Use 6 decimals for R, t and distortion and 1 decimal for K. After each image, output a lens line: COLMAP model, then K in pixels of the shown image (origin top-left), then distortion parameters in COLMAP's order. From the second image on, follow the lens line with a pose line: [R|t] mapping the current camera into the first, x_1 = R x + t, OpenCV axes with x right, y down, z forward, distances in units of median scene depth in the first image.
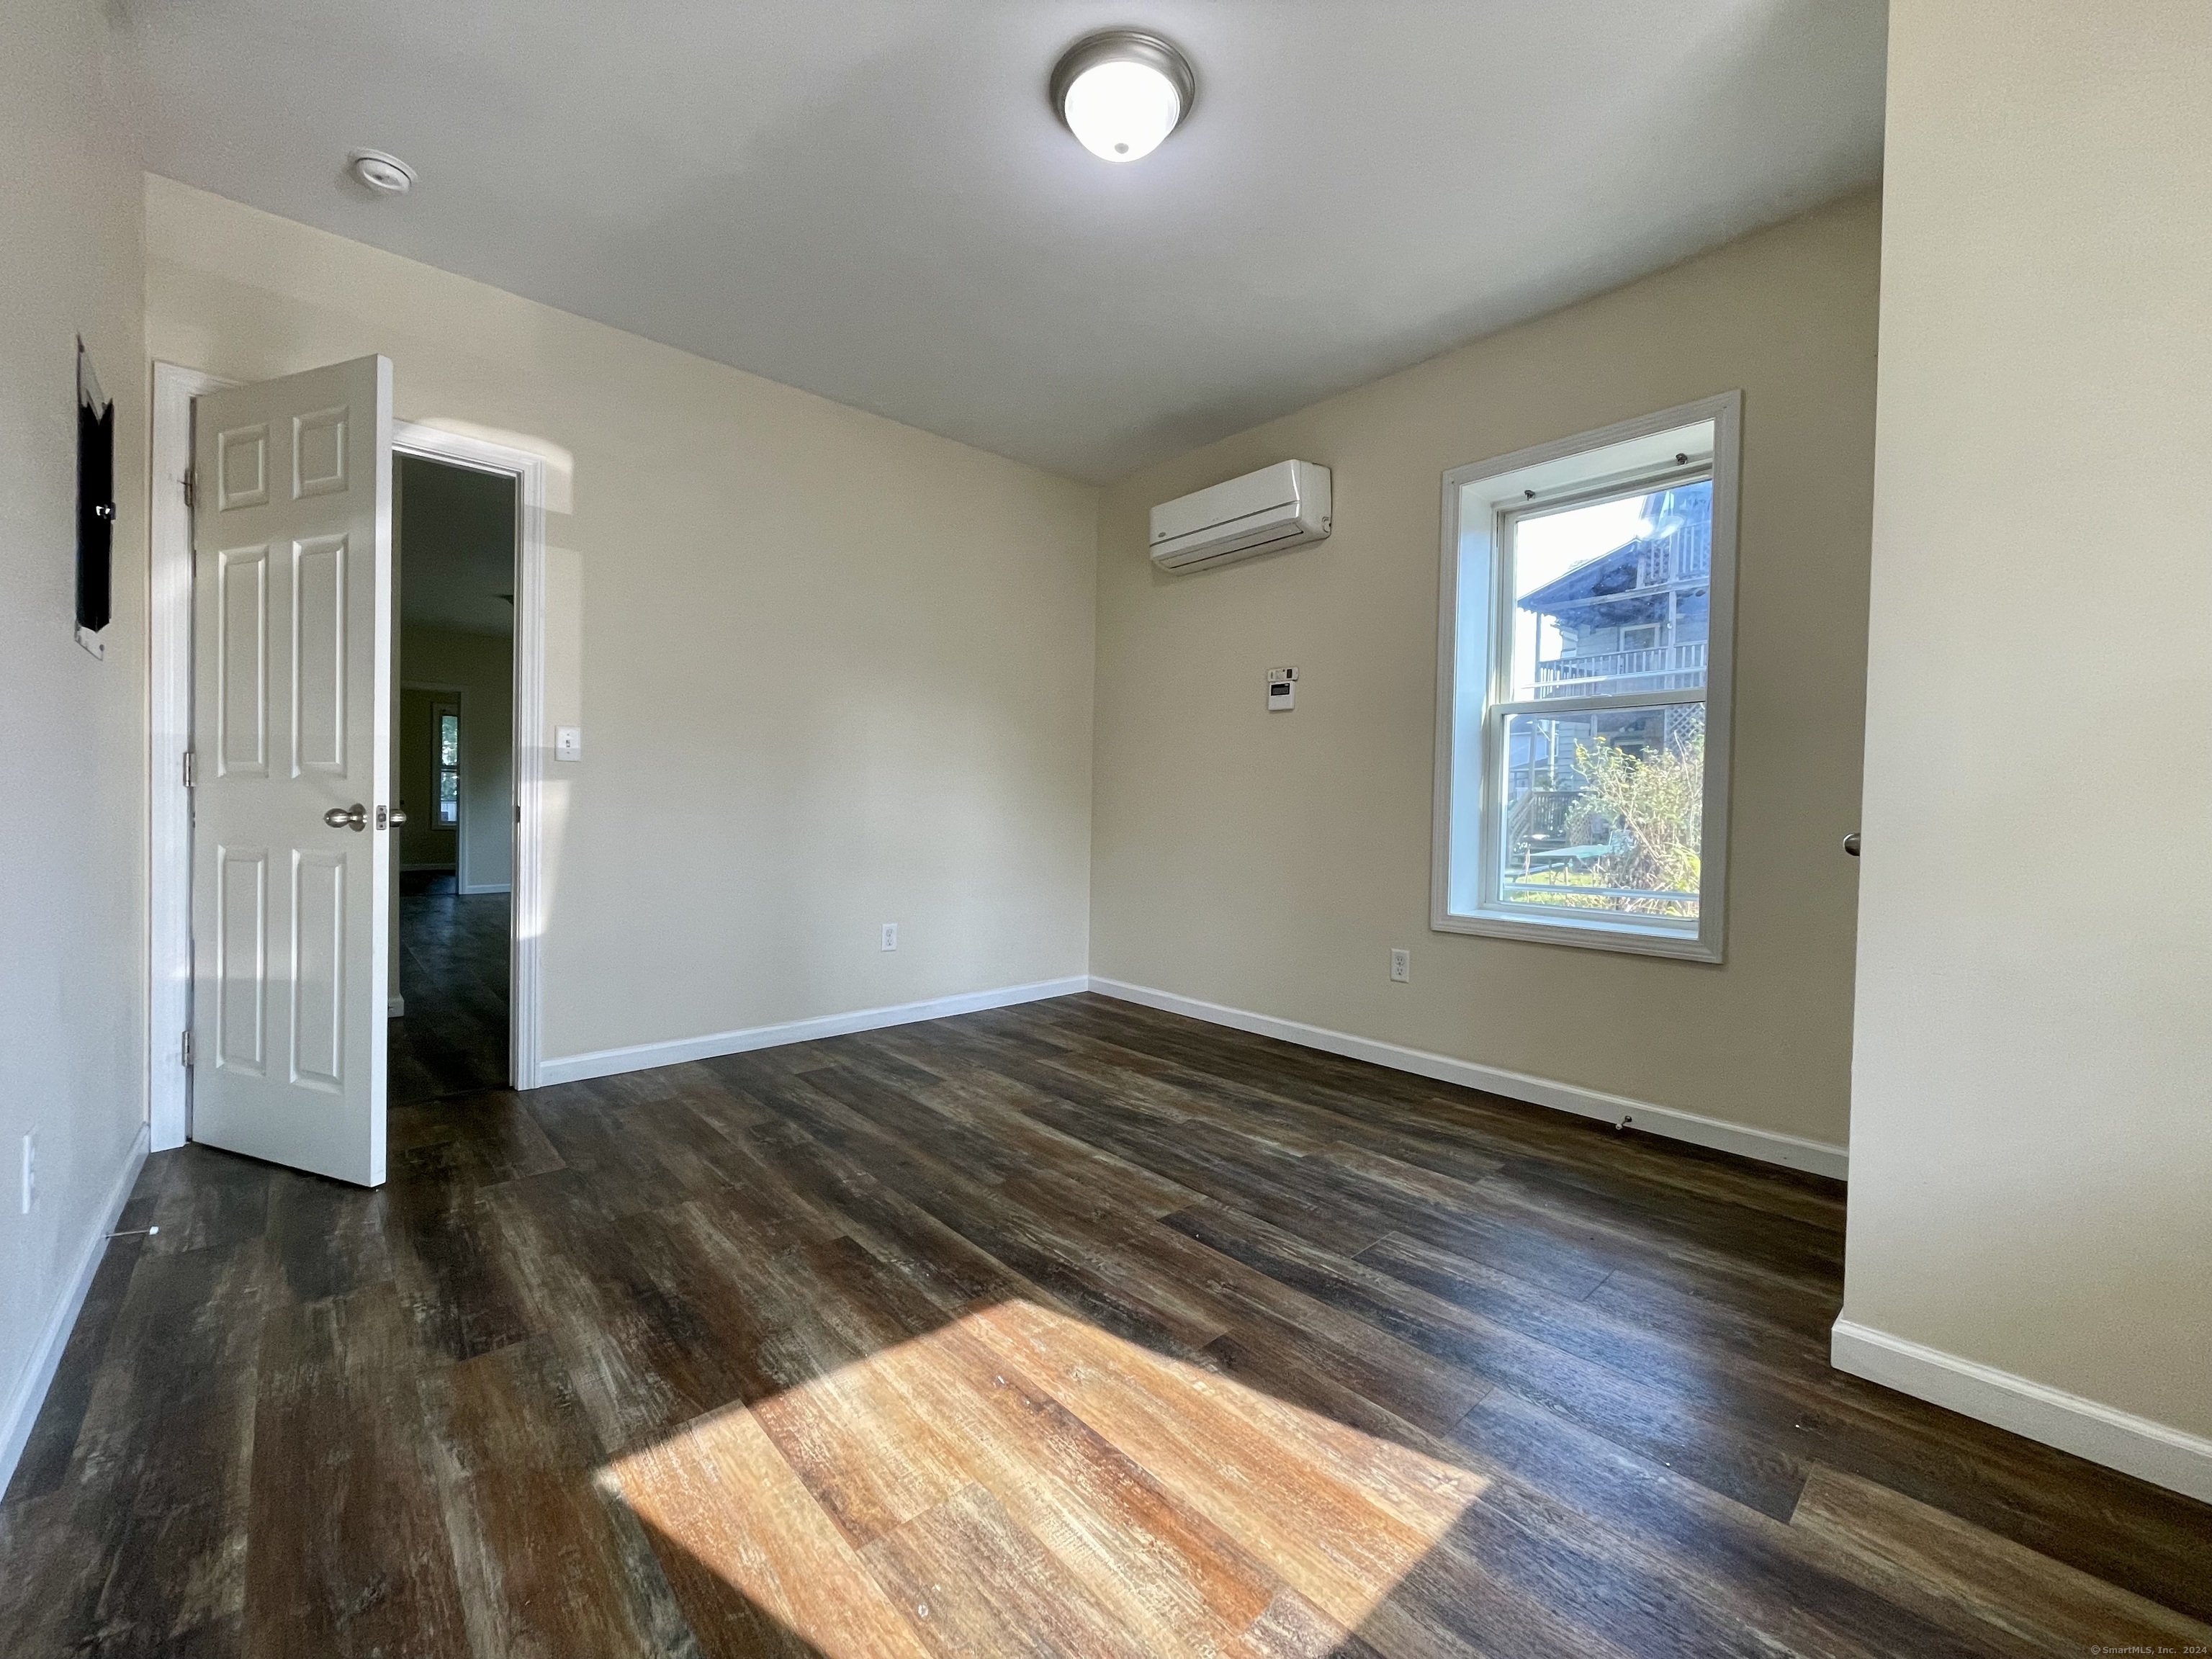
lens RADIAL K [[895.0, 0, 1096.2], [0, 895.0, 825.3], [0, 0, 1]] dist [-0.005305, 0.000023]
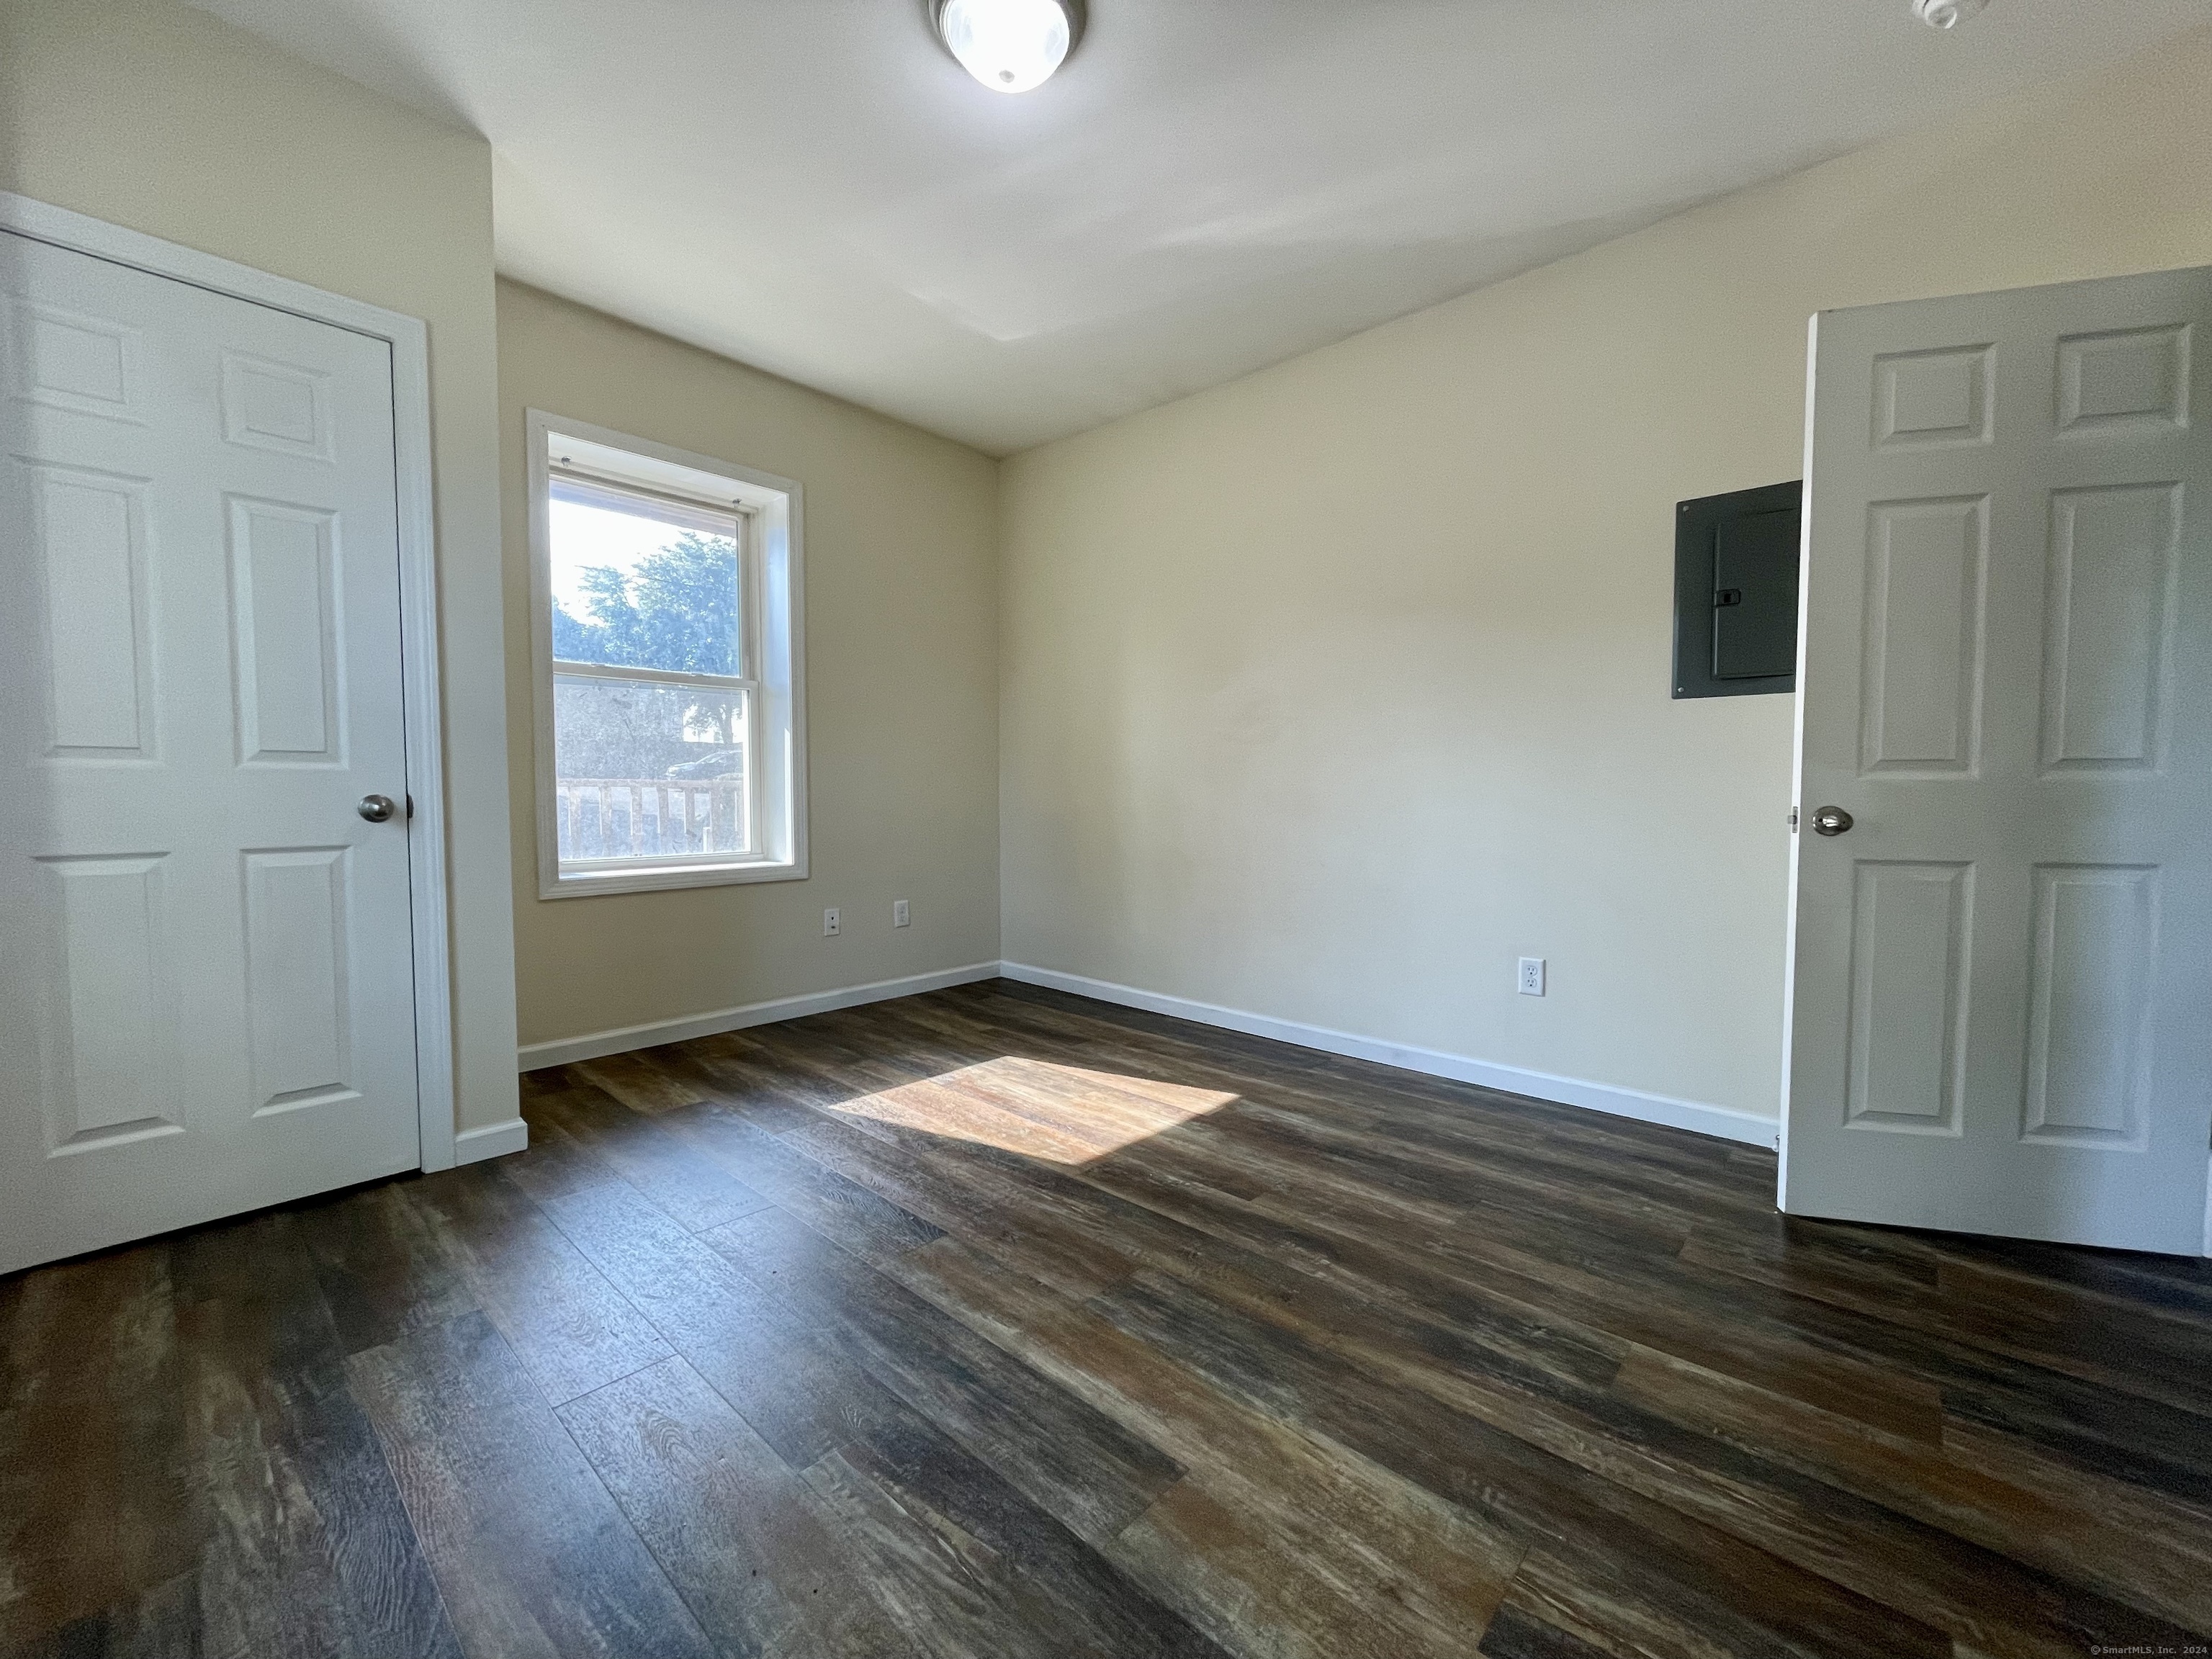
lens RADIAL K [[906.9, 0, 1106.0], [0, 906.9, 829.5], [0, 0, 1]] dist [0.000850, 0.000040]
pose [[-0.994677, -0.018492, -0.101367, 0.008456], [-0.024772, 0.997828, 0.061040, -0.043242], [0.100019, 0.063227, -0.992975, 2.074132]]
